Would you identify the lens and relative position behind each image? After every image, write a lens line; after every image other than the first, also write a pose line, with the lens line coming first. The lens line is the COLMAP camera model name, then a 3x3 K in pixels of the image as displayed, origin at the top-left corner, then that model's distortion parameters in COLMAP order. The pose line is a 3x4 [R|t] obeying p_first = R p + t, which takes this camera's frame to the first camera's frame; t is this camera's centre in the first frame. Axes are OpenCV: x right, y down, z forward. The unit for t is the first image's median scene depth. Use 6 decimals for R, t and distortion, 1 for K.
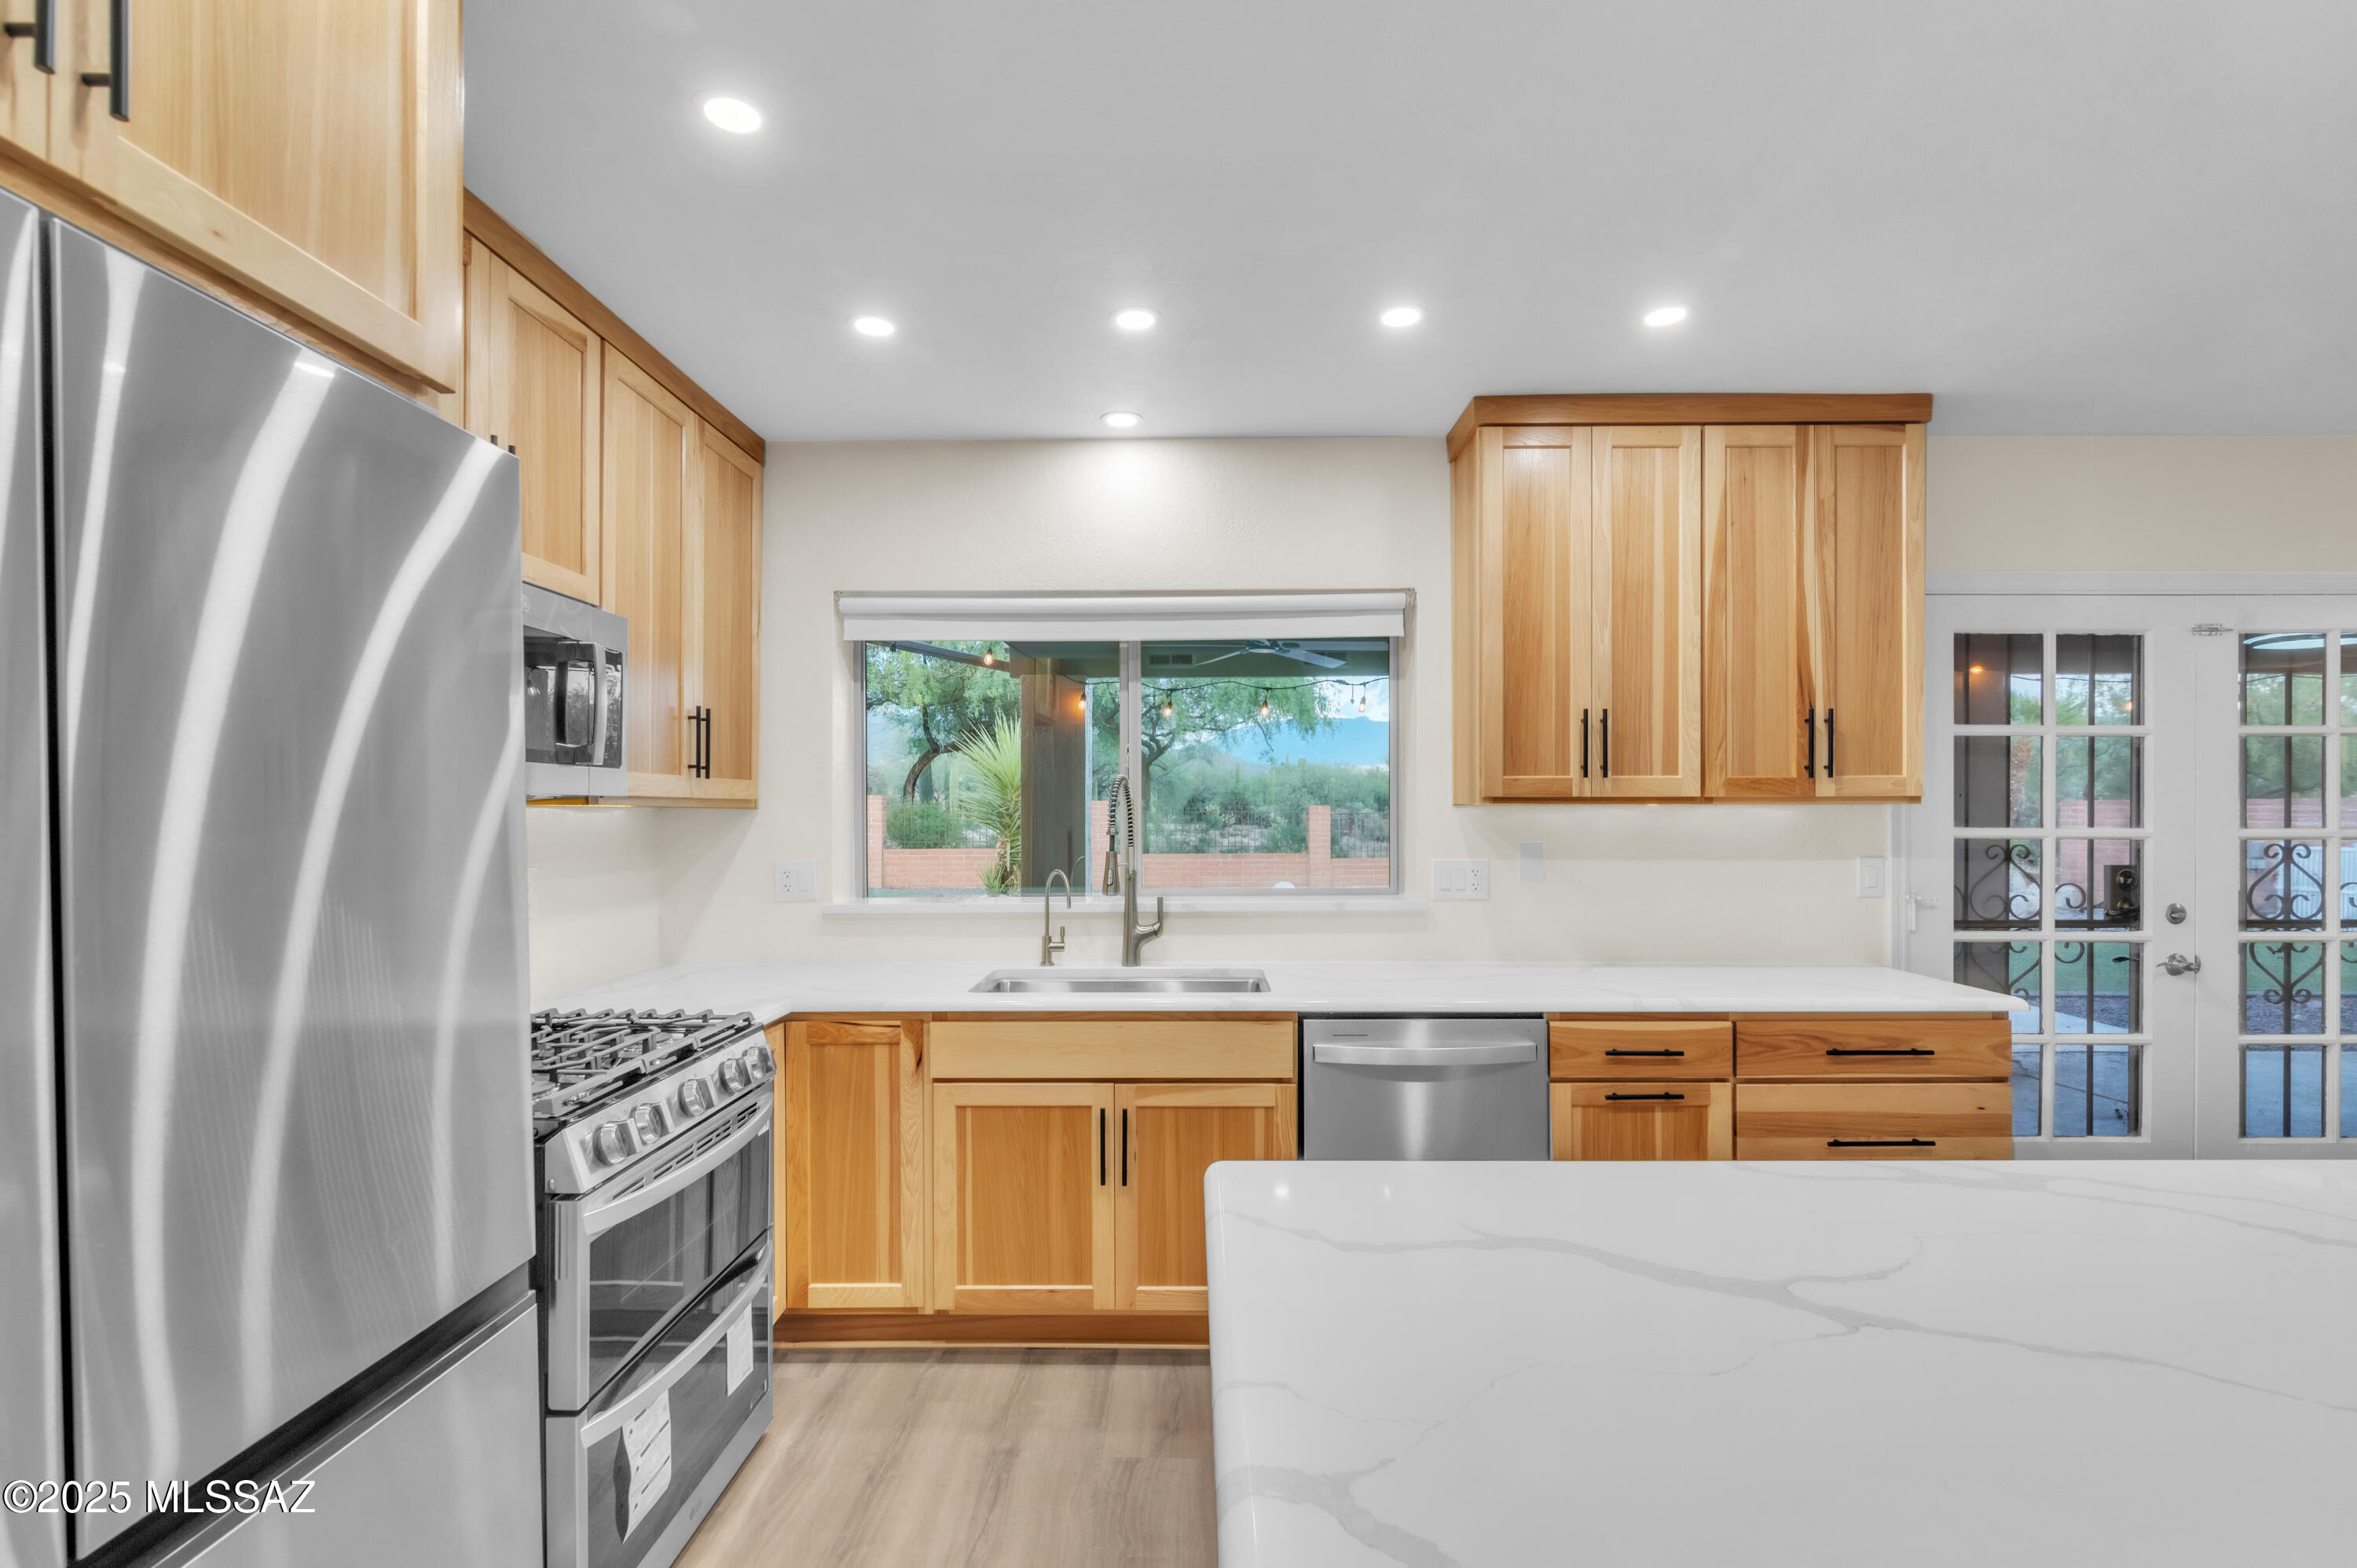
lens RADIAL K [[1094.7, 0, 1190.7], [0, 1094.7, 806.5], [0, 0, 1]] dist [-0.004716, -0.000135]
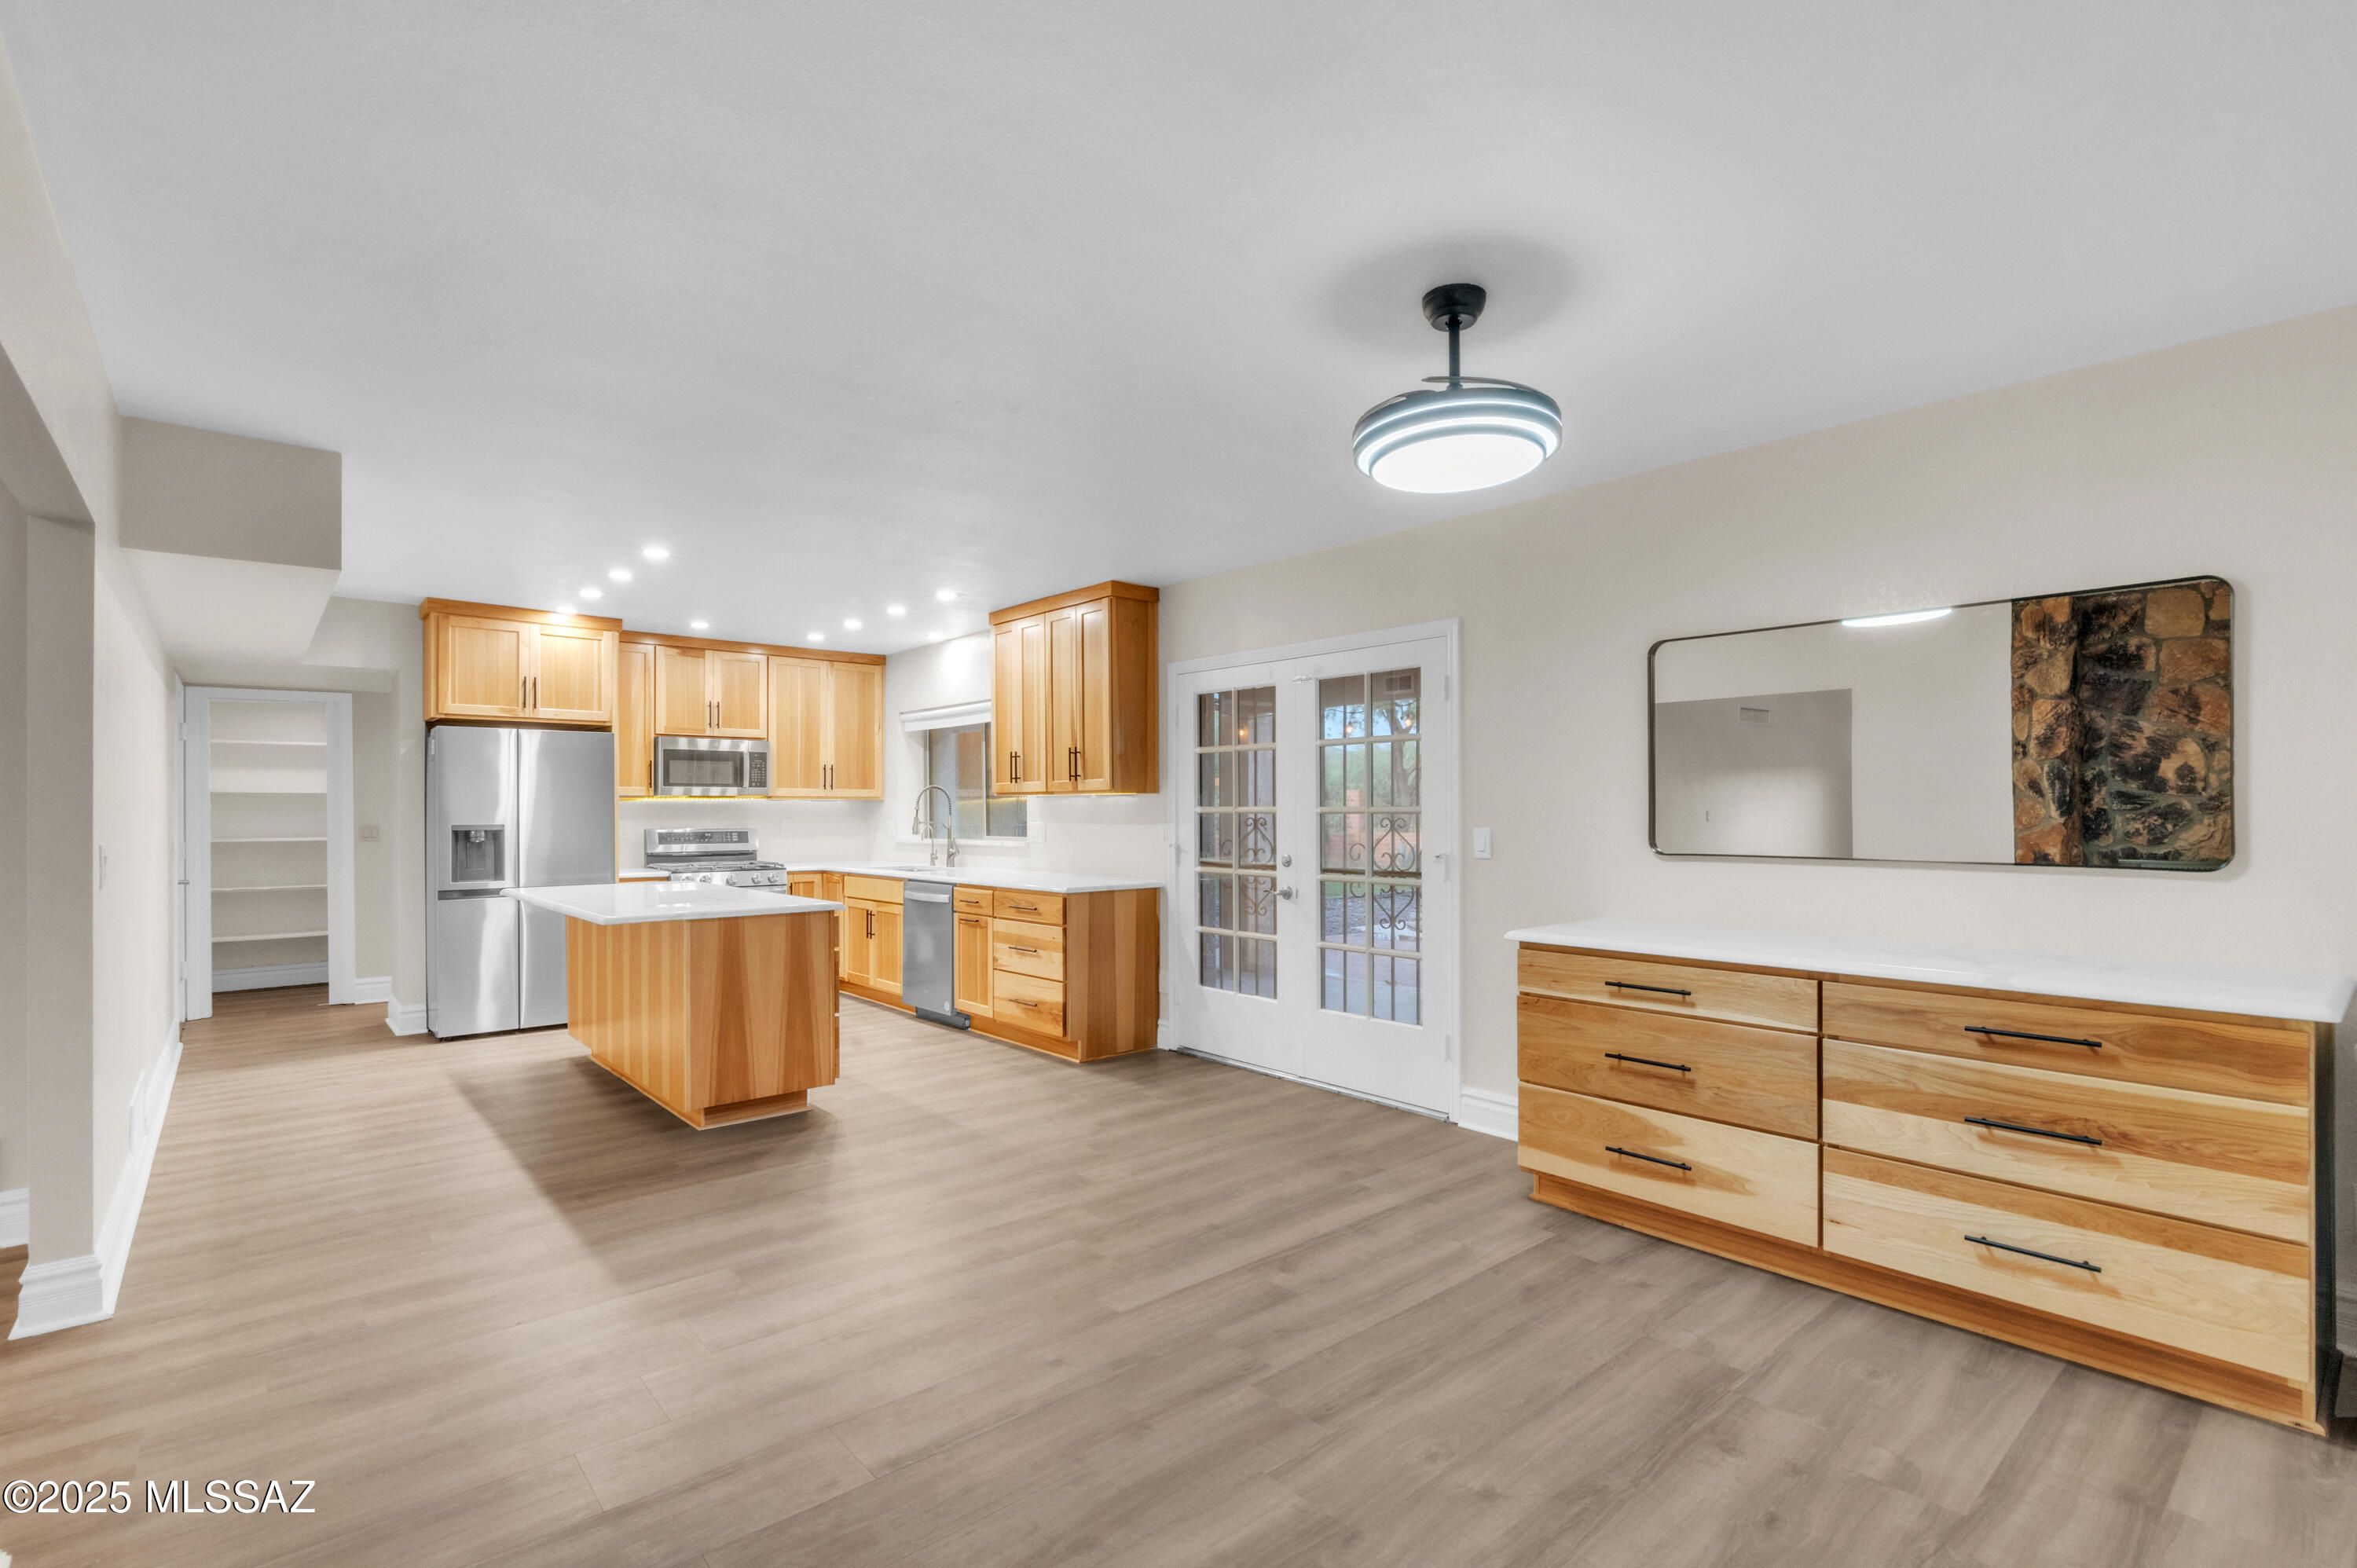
lens RADIAL K [[1094.7, 0, 1176.4], [0, 1094.7, 801.8], [0, 0, 1]] dist [-0.004716, -0.000135]
pose [[0.657008, -0.006088, -0.753859, 1.992128], [0.005474, 0.999980, -0.003304, 0.017676], [0.753864, -0.001956, 0.657028, -0.165269]]
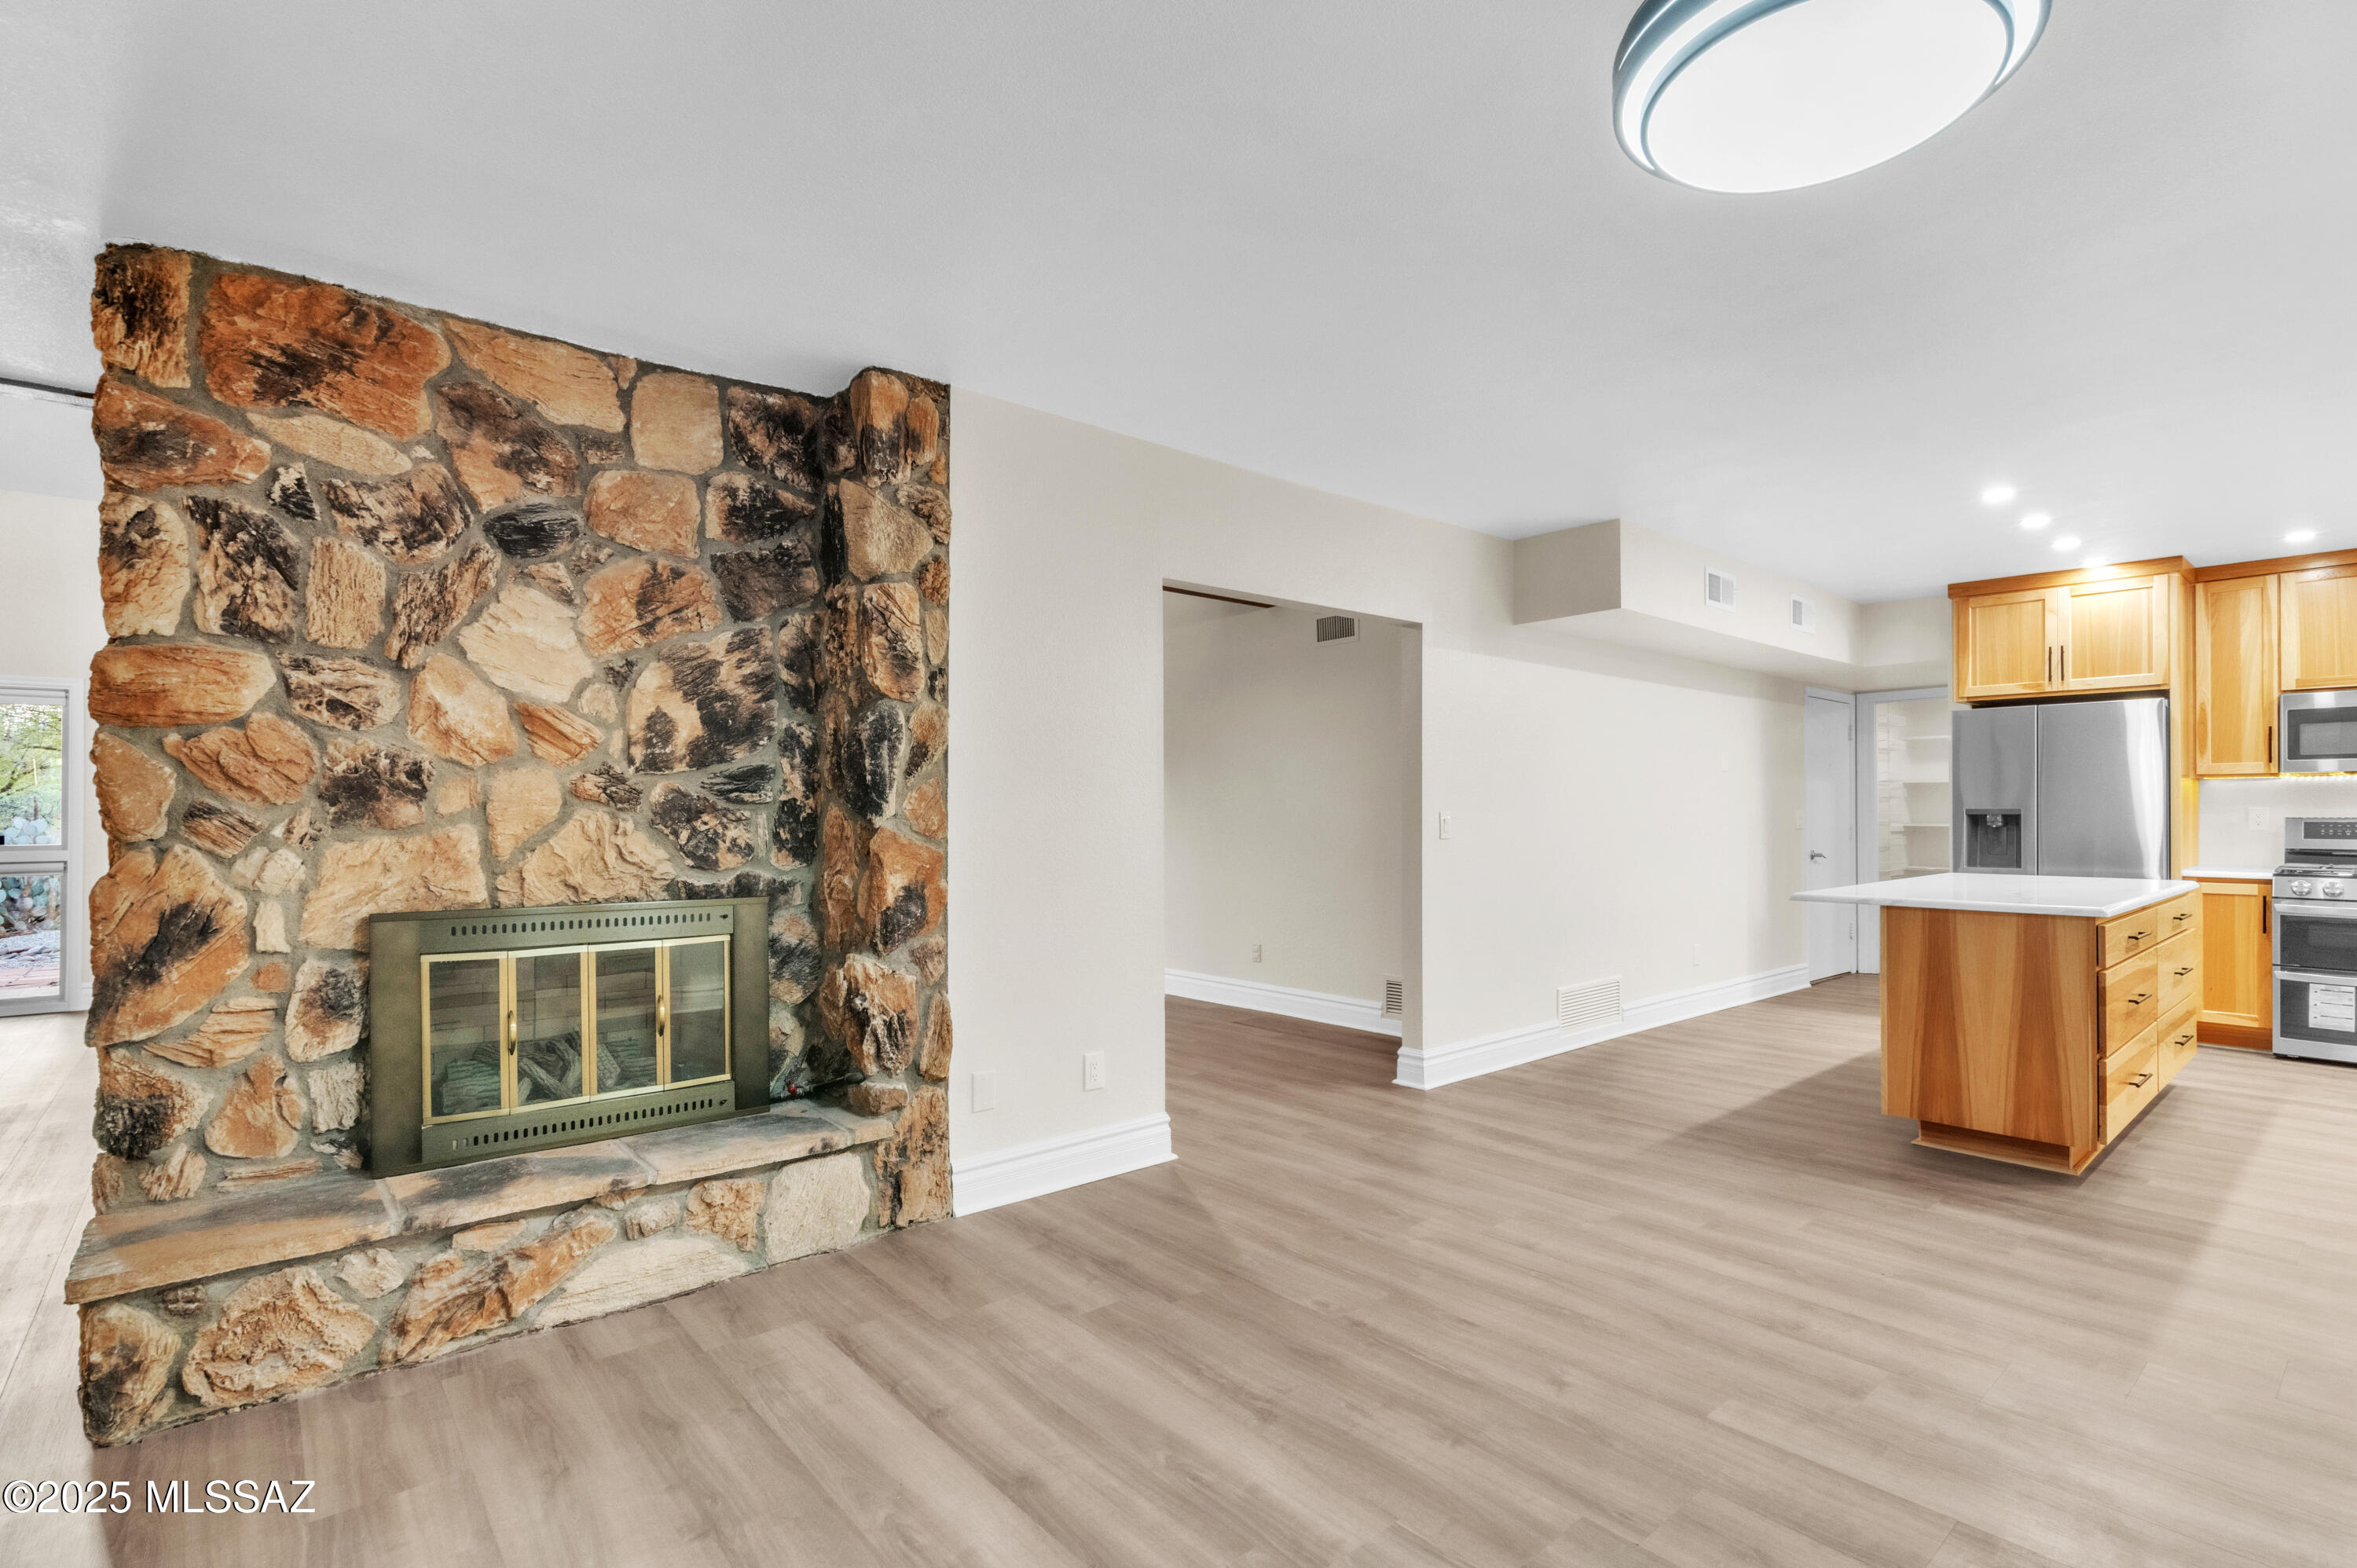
lens RADIAL K [[1094.7, 0, 1186.4], [0, 1094.7, 813.1], [0, 0, 1]] dist [-0.004716, -0.000135]
pose [[-0.753829, 0.005445, -0.657048, 1.992106], [0.006852, 0.999976, 0.000426, 0.042712], [0.657035, -0.004181, -0.753849, 0.658354]]
